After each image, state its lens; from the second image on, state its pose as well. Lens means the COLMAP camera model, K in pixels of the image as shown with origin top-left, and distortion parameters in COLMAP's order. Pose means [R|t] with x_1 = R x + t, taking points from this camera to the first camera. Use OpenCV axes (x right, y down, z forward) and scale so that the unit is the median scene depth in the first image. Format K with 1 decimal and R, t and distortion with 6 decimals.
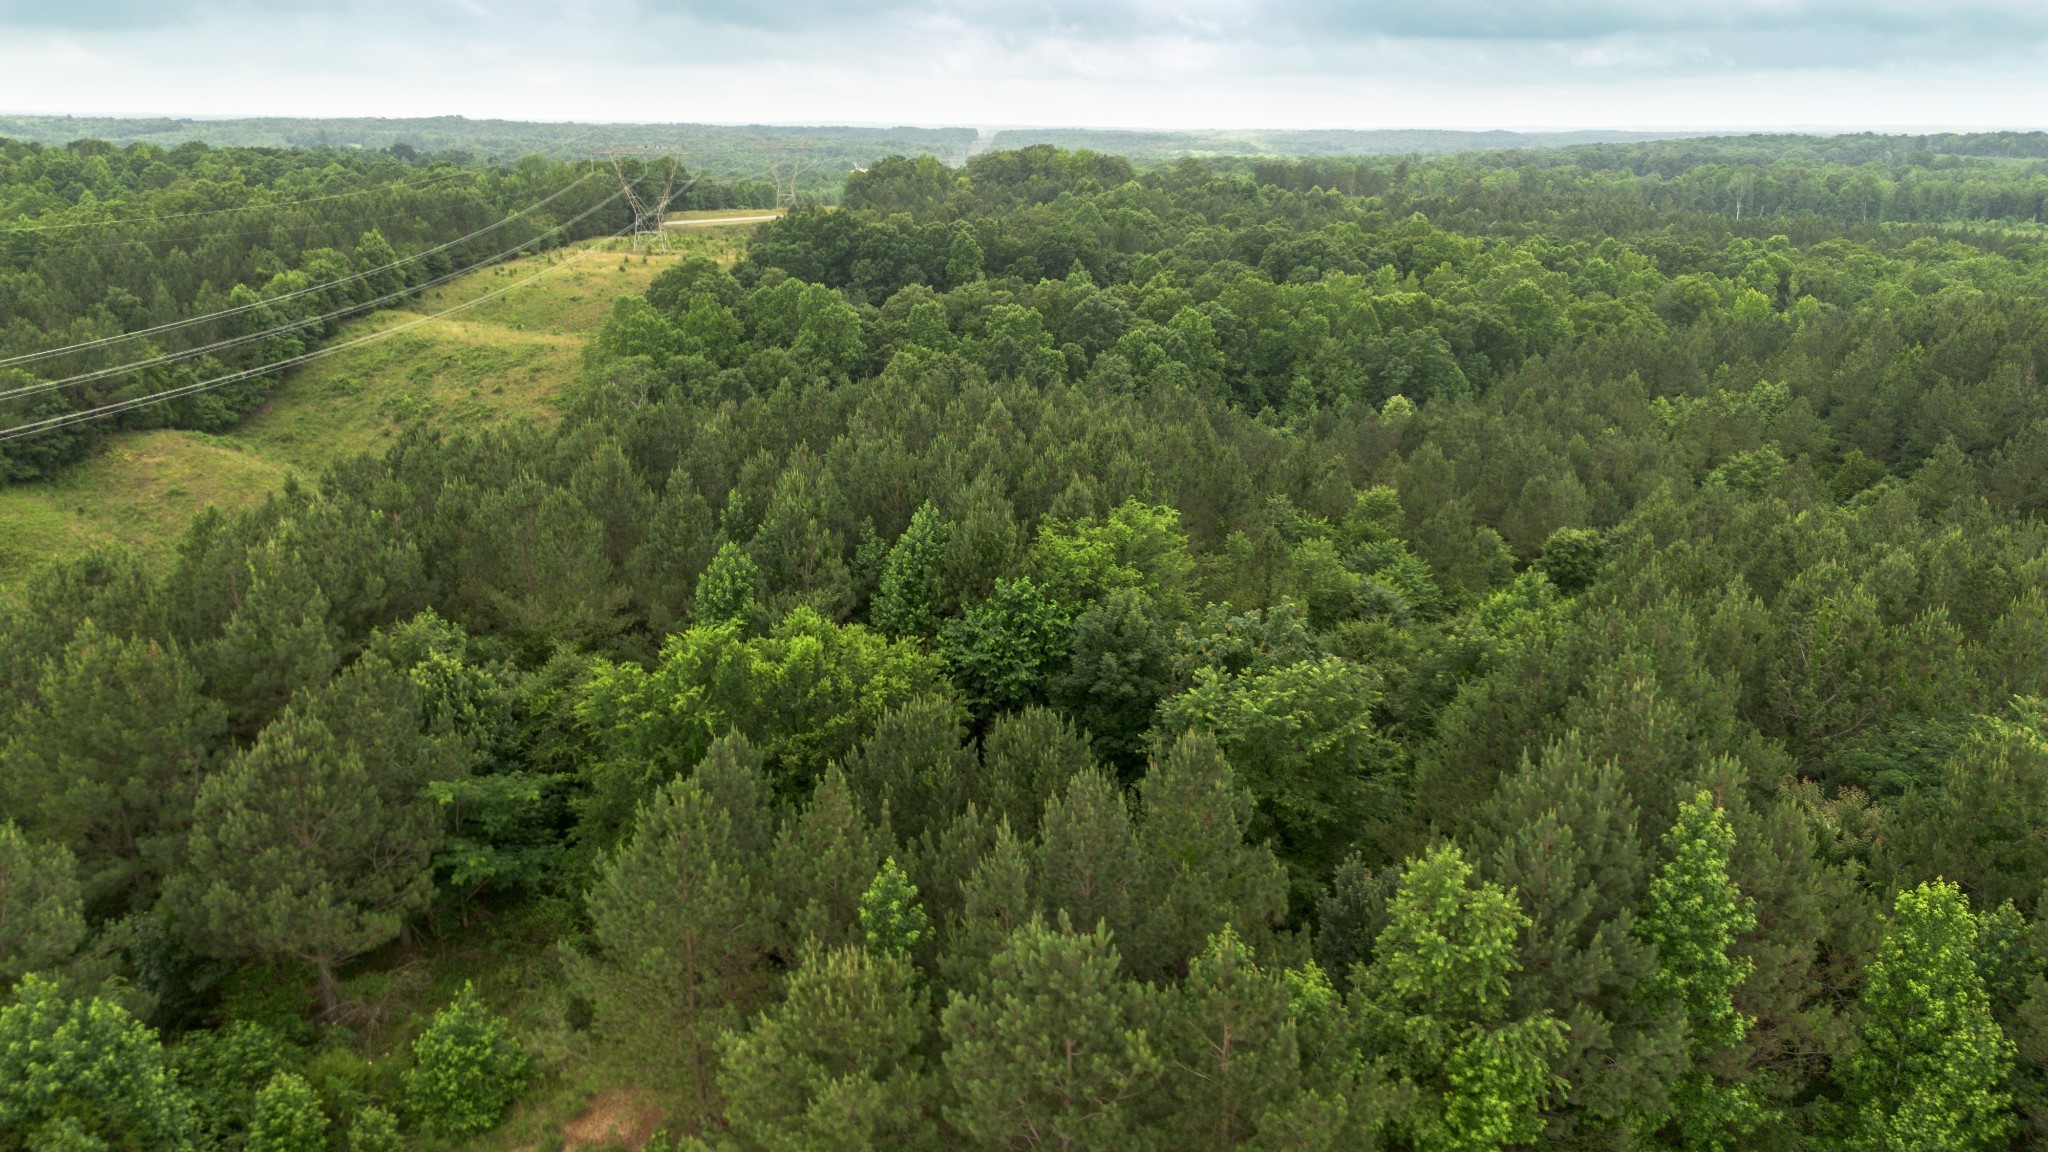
lens RADIAL K [[1432.5, 0, 1024.0], [0, 1432.5, 576.0], [0, 0, 1]] dist [0.078390, -0.070929]
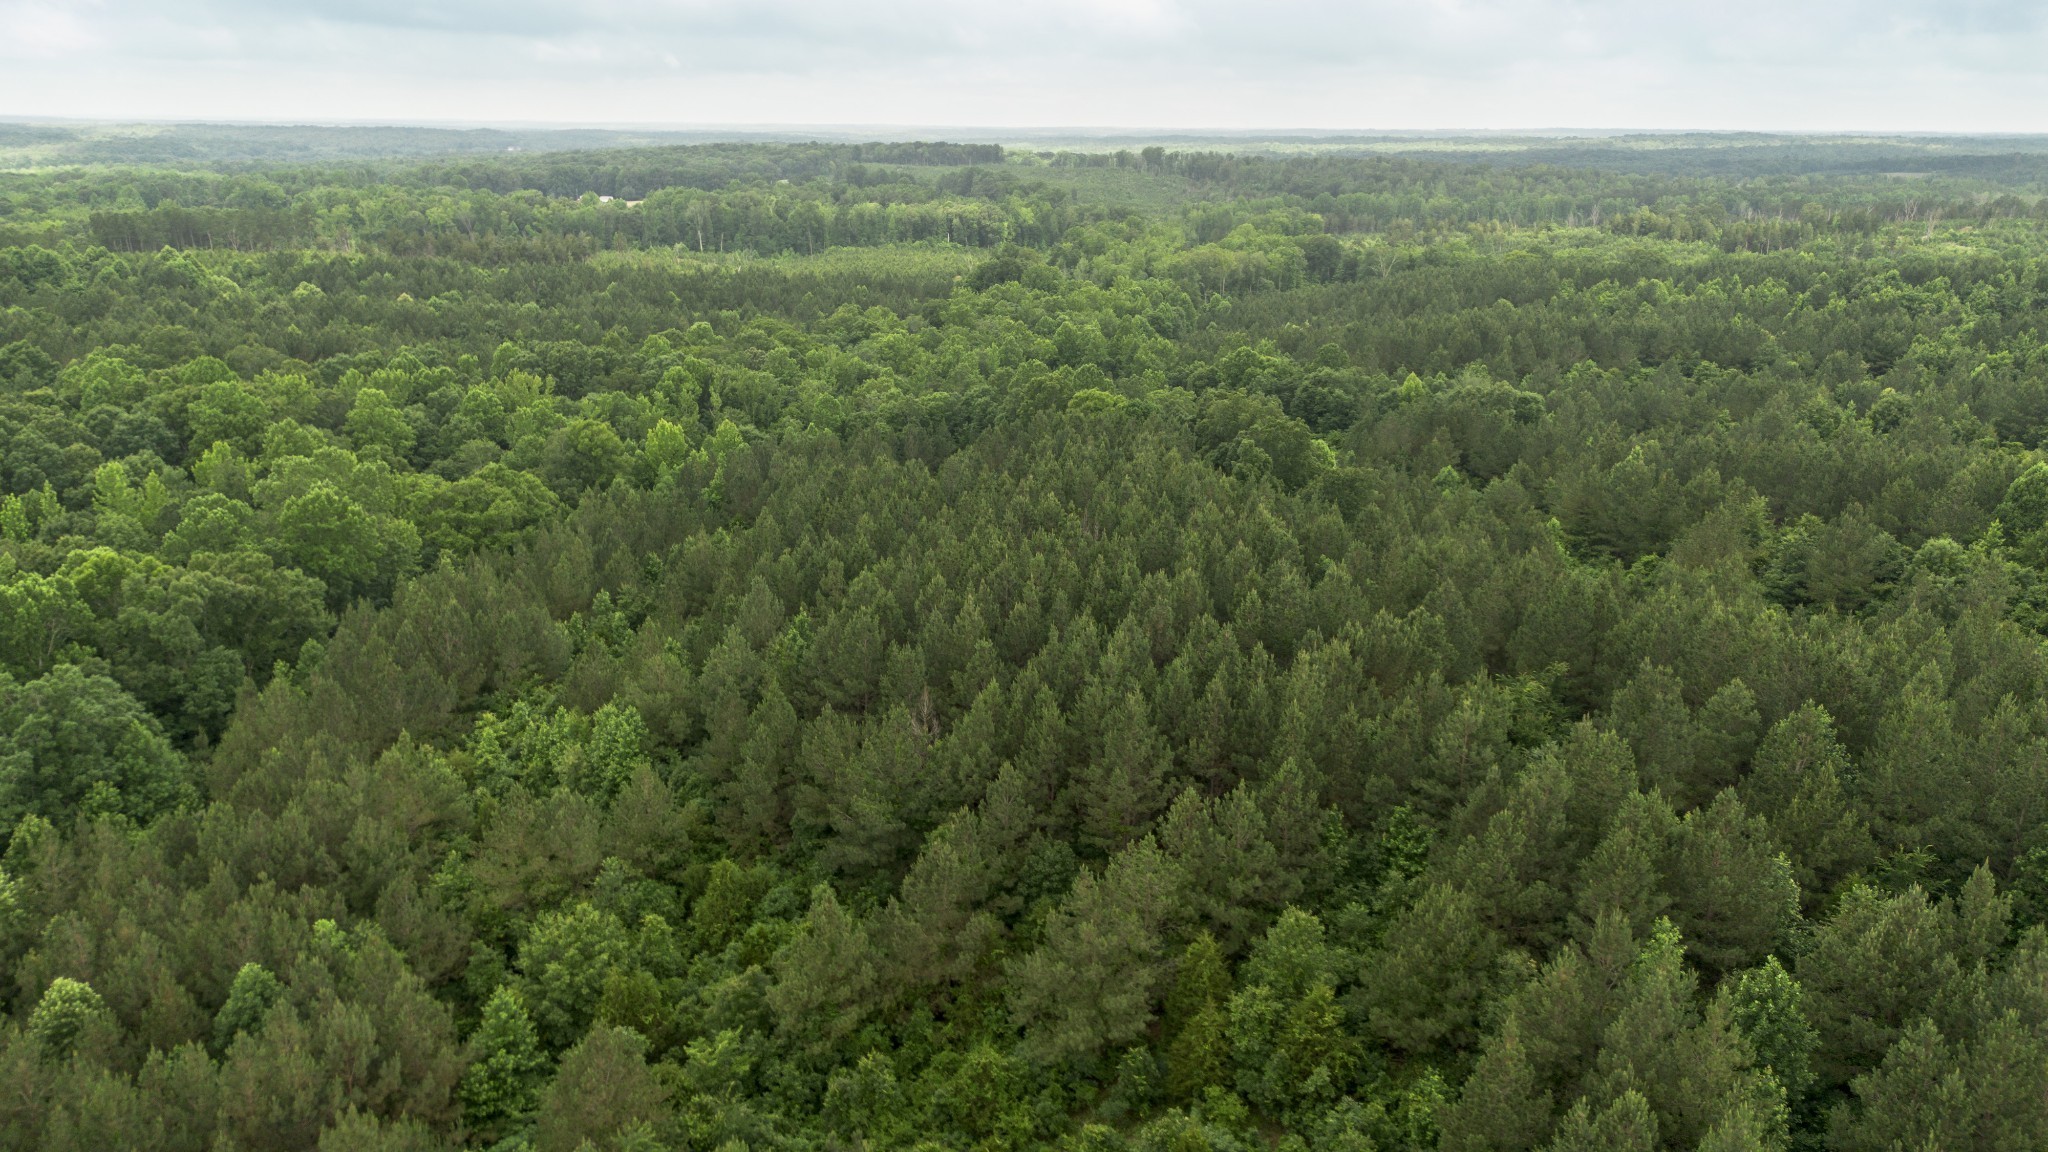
lens RADIAL K [[1432.5, 0, 1024.0], [0, 1432.5, 576.0], [0, 0, 1]] dist [0.078390, -0.070929]
pose [[0.804599, -0.180976, 0.565569, 0.620783], [0.177813, 0.982152, 0.061315, -0.409579], [-0.566571, 0.051232, 0.822419, 0.723984]]
